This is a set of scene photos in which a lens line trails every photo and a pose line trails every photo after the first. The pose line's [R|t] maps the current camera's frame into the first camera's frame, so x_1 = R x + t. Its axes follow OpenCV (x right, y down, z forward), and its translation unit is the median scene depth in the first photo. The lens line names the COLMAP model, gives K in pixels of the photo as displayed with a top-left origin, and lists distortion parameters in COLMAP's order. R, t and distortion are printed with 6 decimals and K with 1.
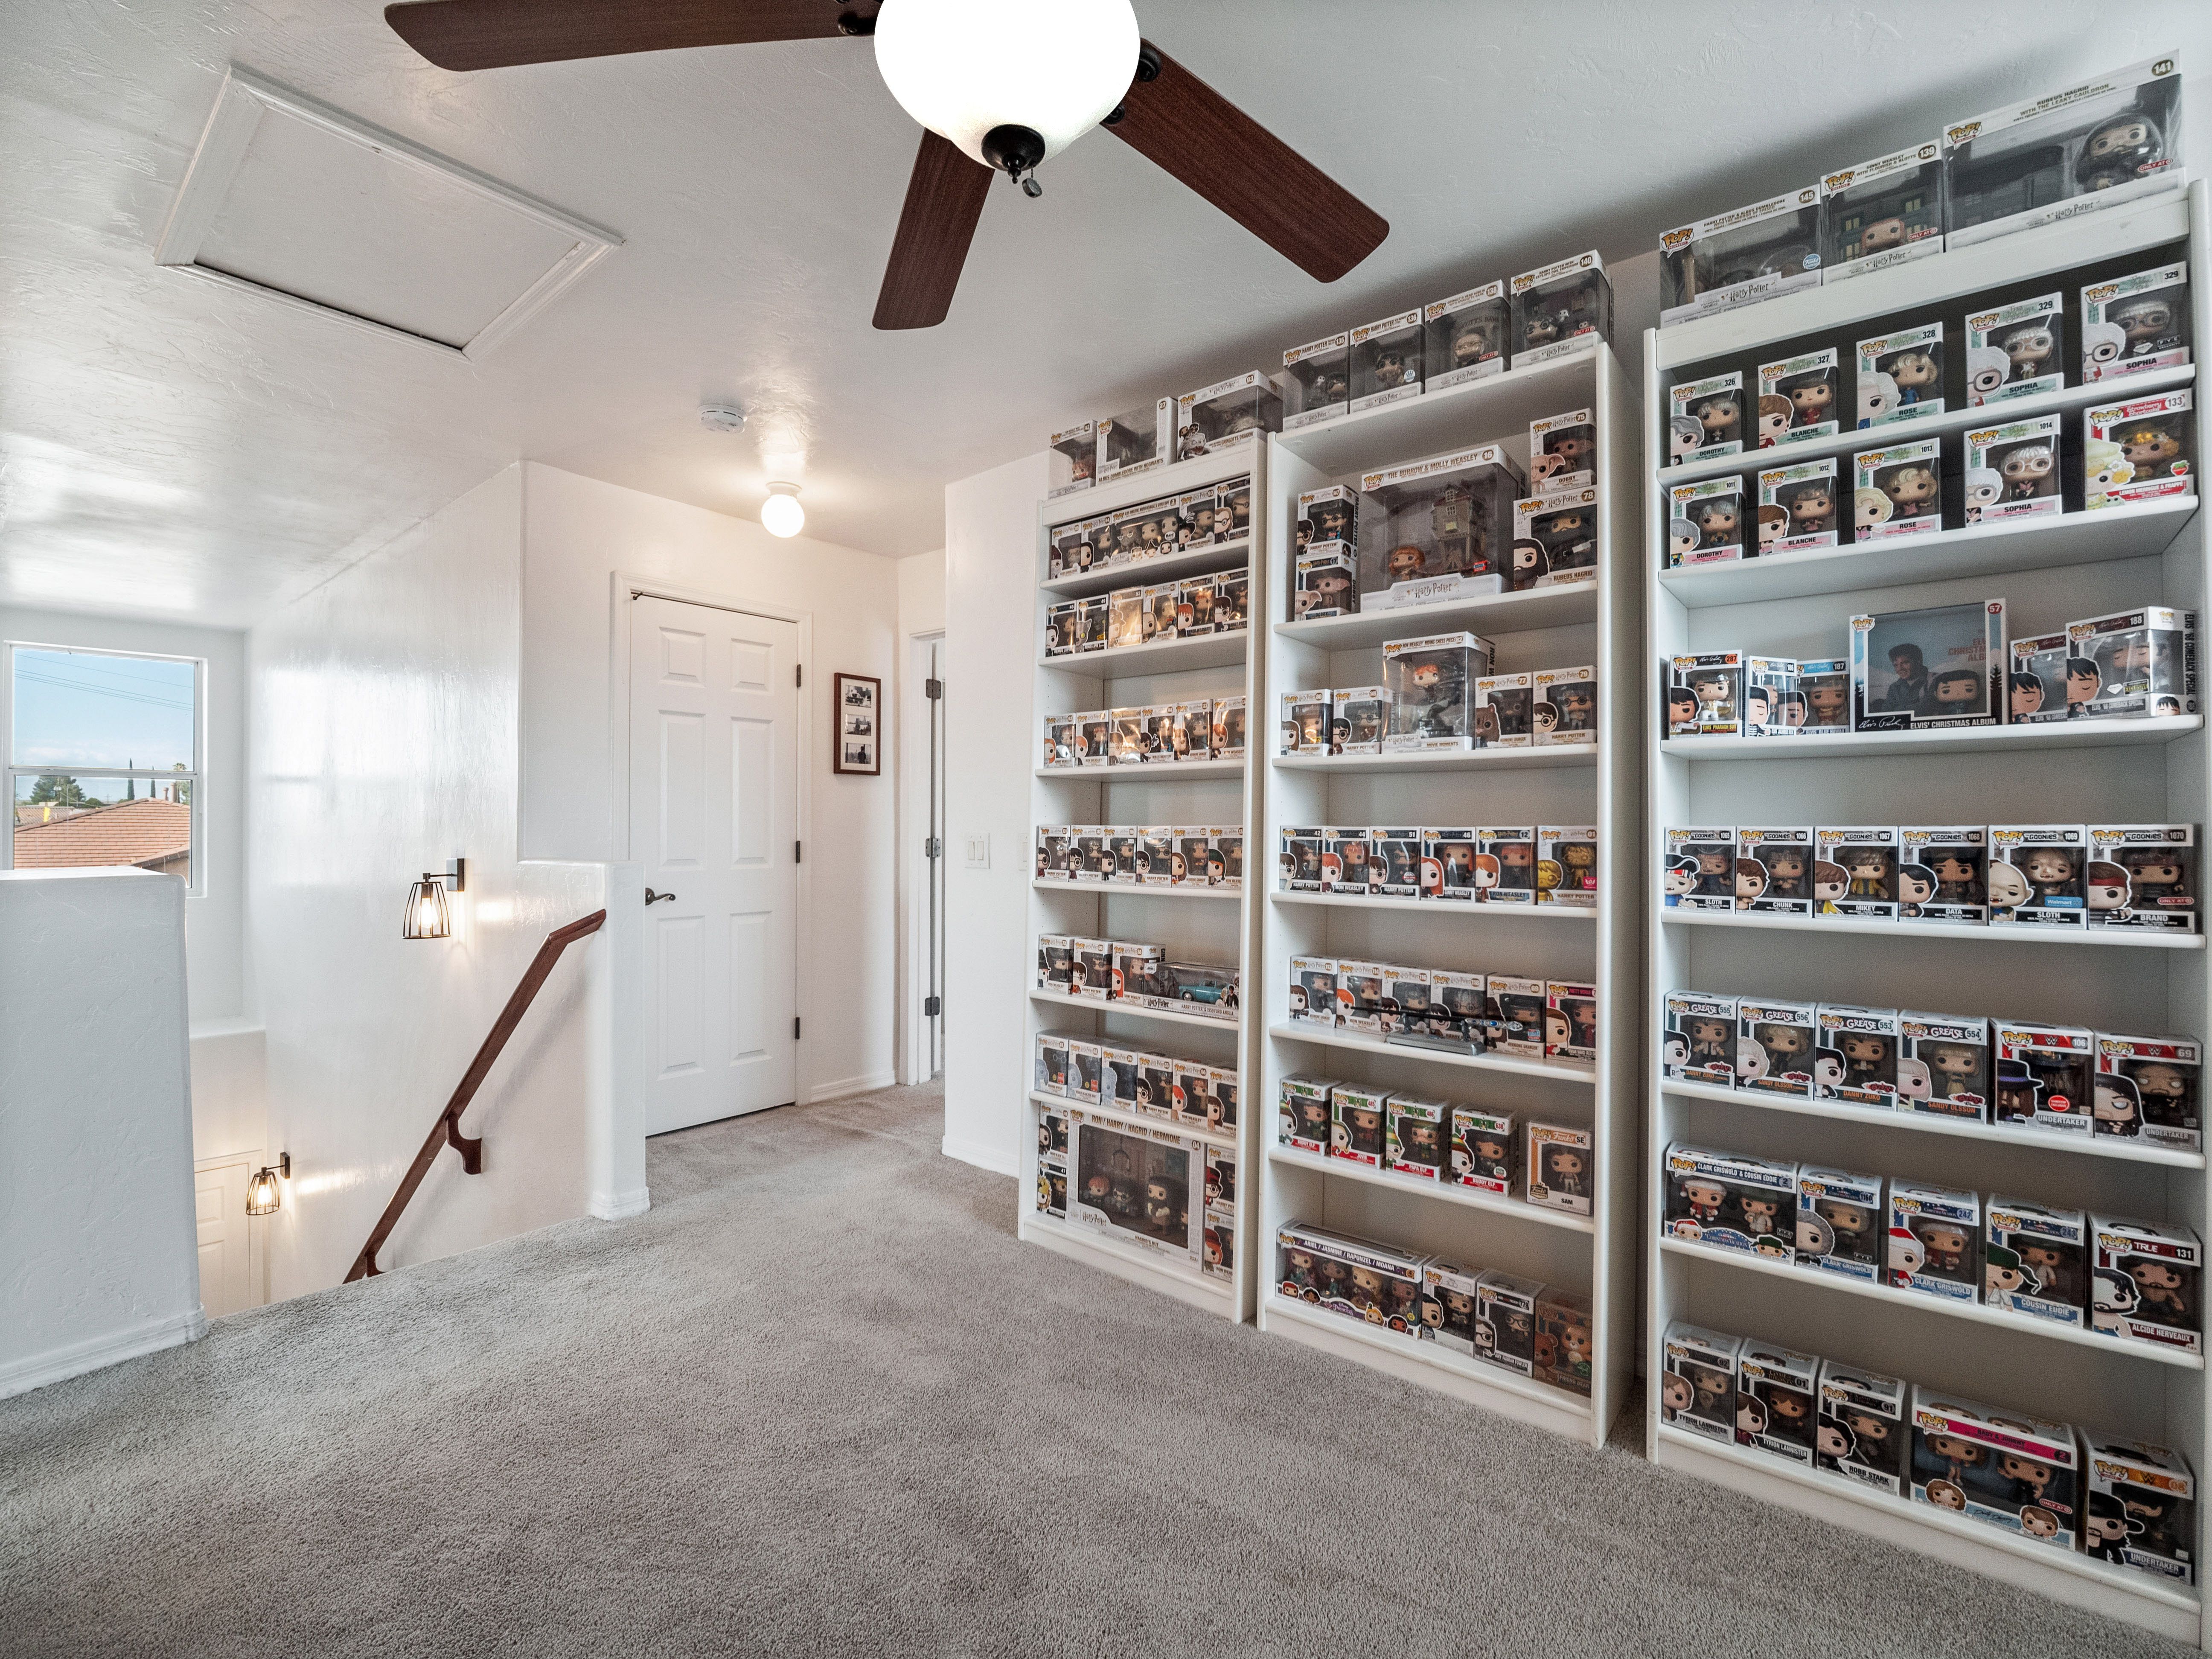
lens RADIAL K [[1006.6, 0, 1100.8], [0, 1006.6, 825.2], [0, 0, 1]] dist [0.008765, -0.010040]
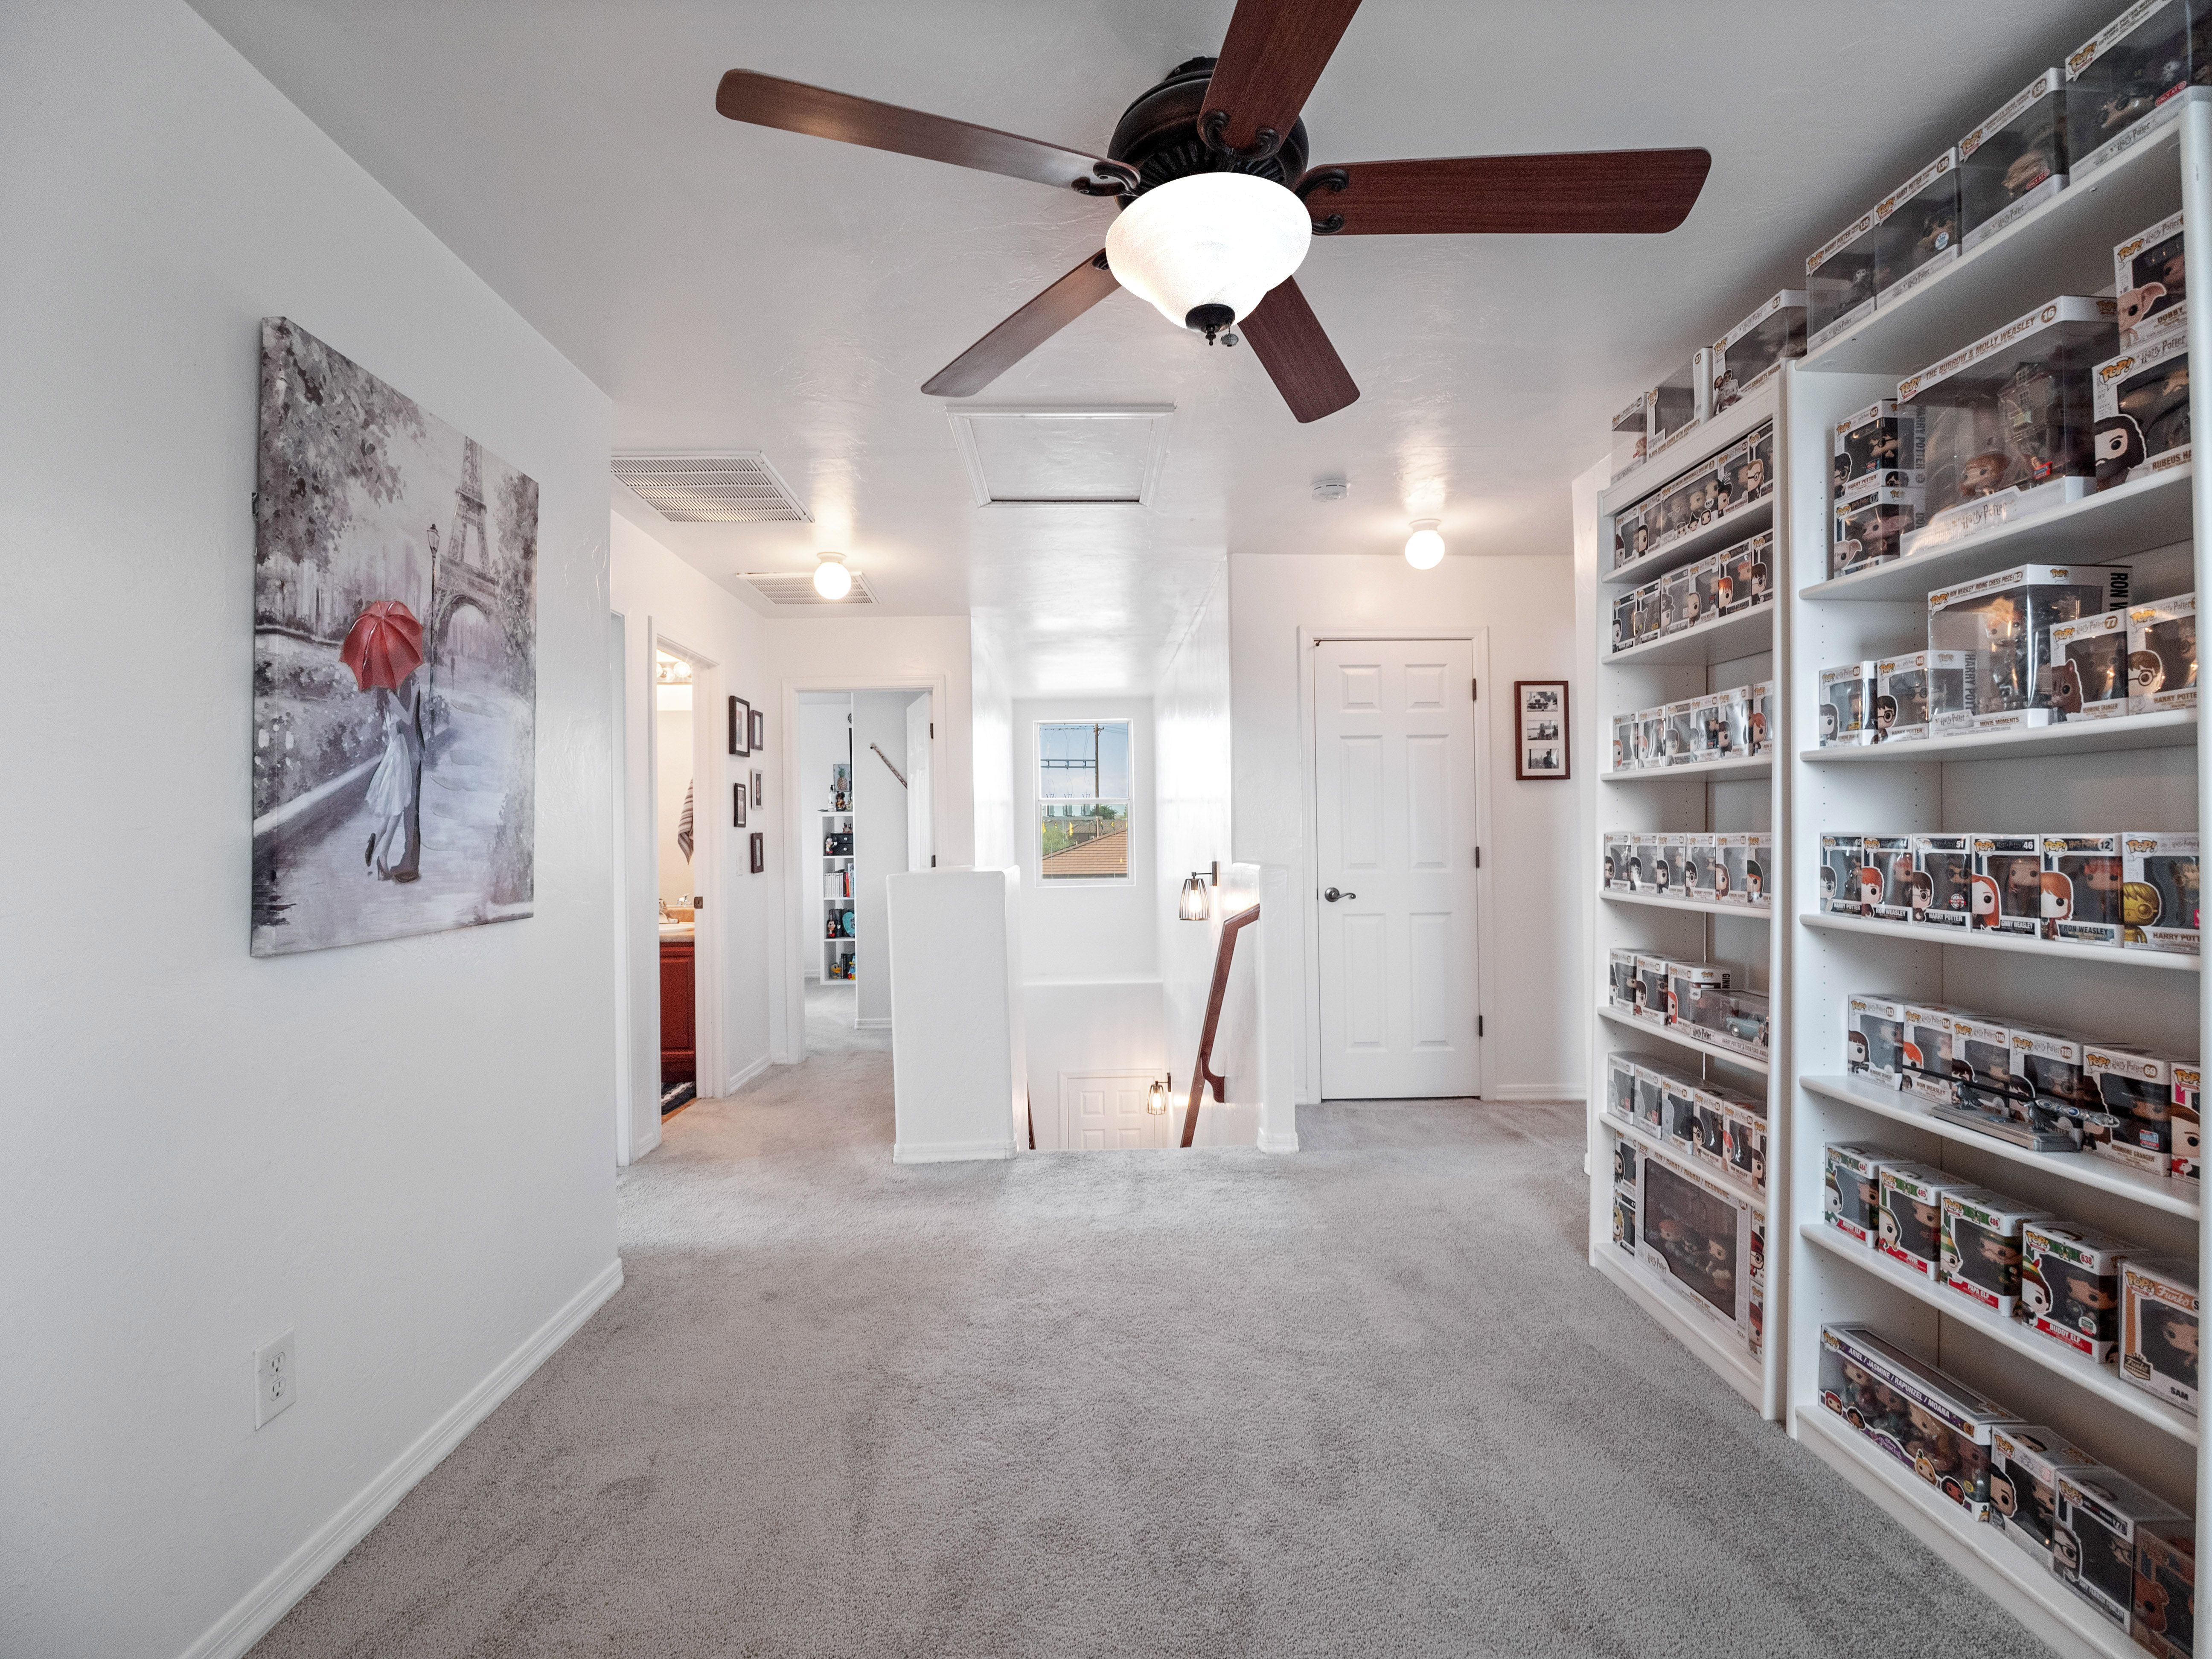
lens RADIAL K [[1003.8, 0, 1105.2], [0, 1003.8, 821.2], [0, 0, 1]] dist [0.001433, -0.000490]
pose [[0.672762, -0.022029, -0.739531, 0.394464], [0.018604, 0.999744, -0.012856, -0.009293], [0.739625, -0.005109, 0.673000, 0.020608]]
